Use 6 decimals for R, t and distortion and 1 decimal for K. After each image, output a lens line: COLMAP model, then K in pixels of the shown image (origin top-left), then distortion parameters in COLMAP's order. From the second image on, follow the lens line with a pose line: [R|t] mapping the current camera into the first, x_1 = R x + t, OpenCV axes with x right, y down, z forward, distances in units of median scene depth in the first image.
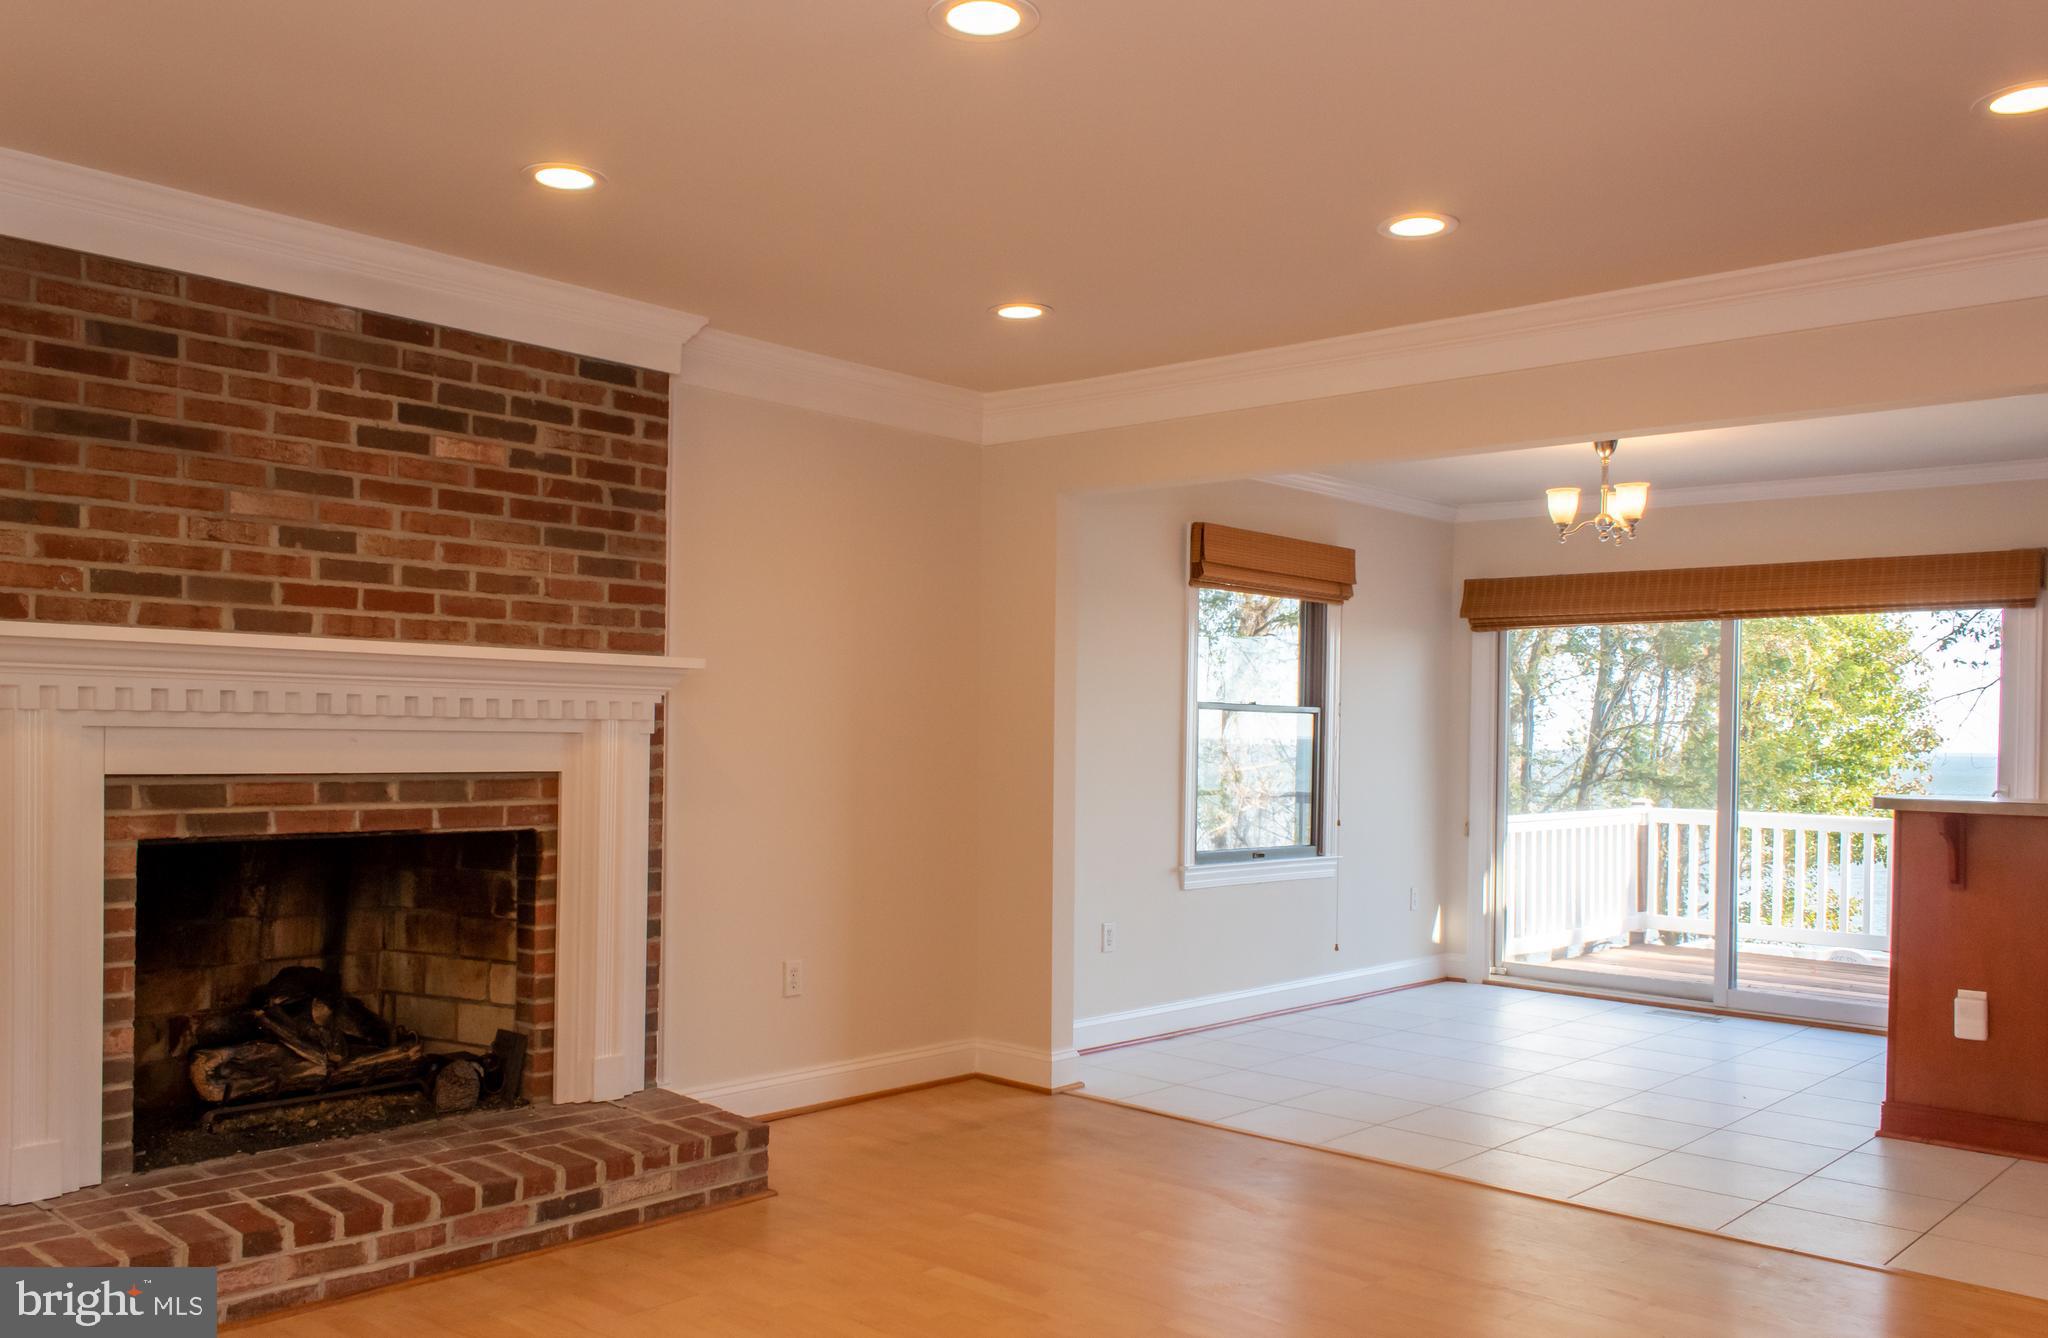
lens RADIAL K [[1648.0, 0, 1021.6], [0, 1648.0, 750.4], [0, 0, 1]] dist [0.012668, -0.002631]
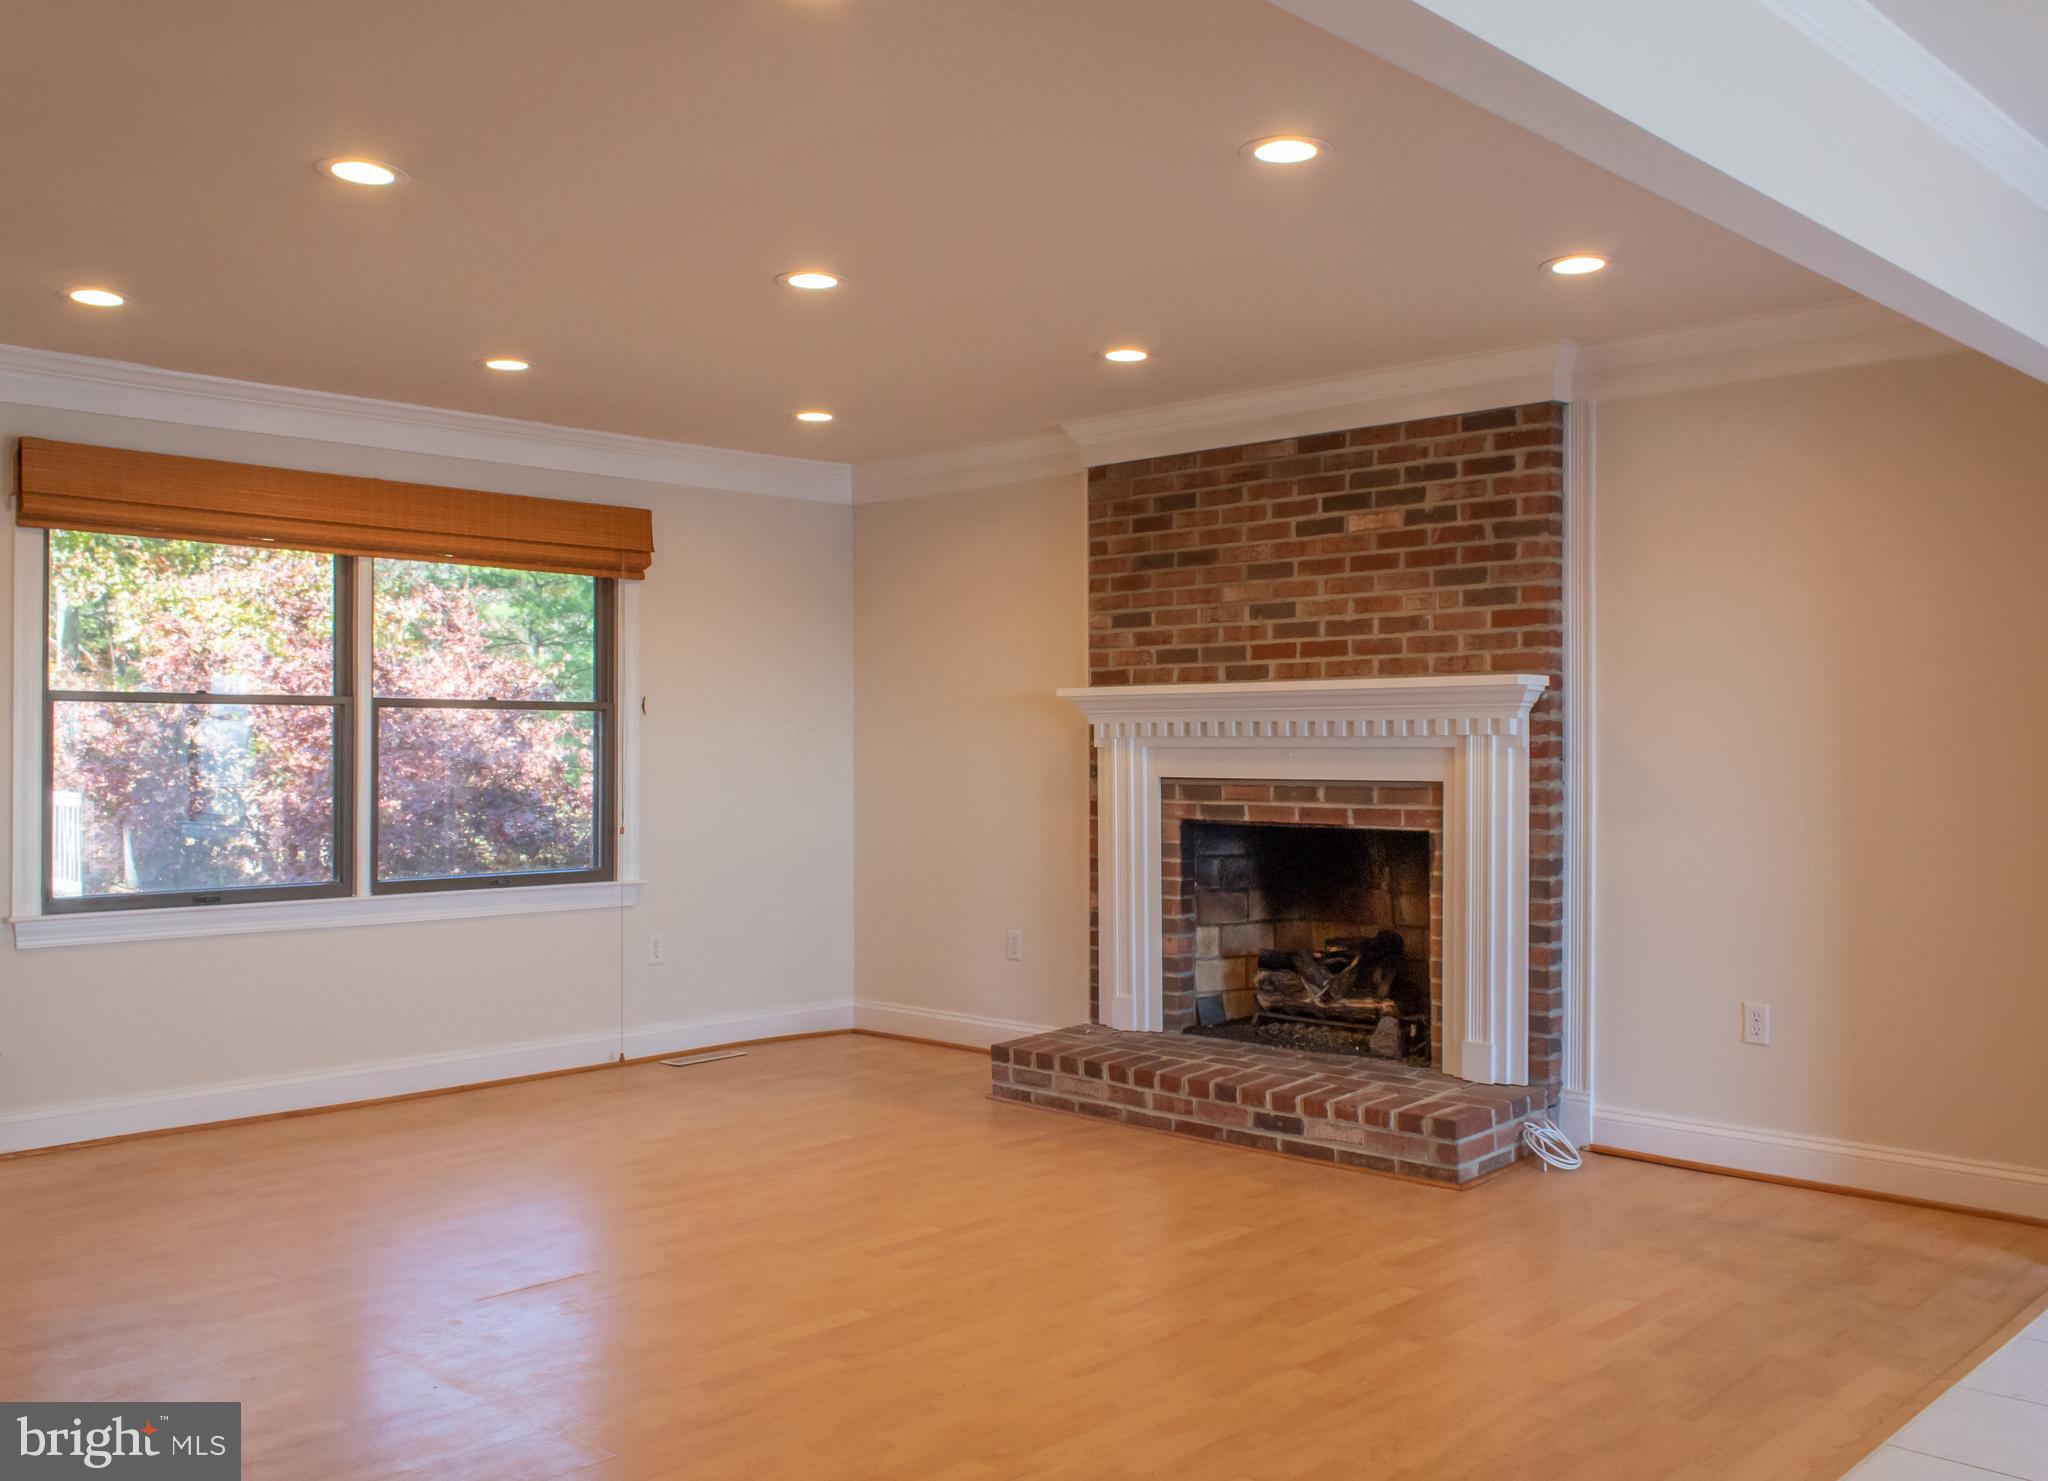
lens RADIAL K [[1793.8, 0, 1024.0], [0, 1793.8, 740.5], [0, 0, 1]] dist [-0.017390, -0.002864]
pose [[-0.018508, -0.020542, -0.999618, 1.028223], [-0.011524, 0.999727, -0.020330, 0.013746], [0.999762, 0.011143, -0.018740, 0.777795]]
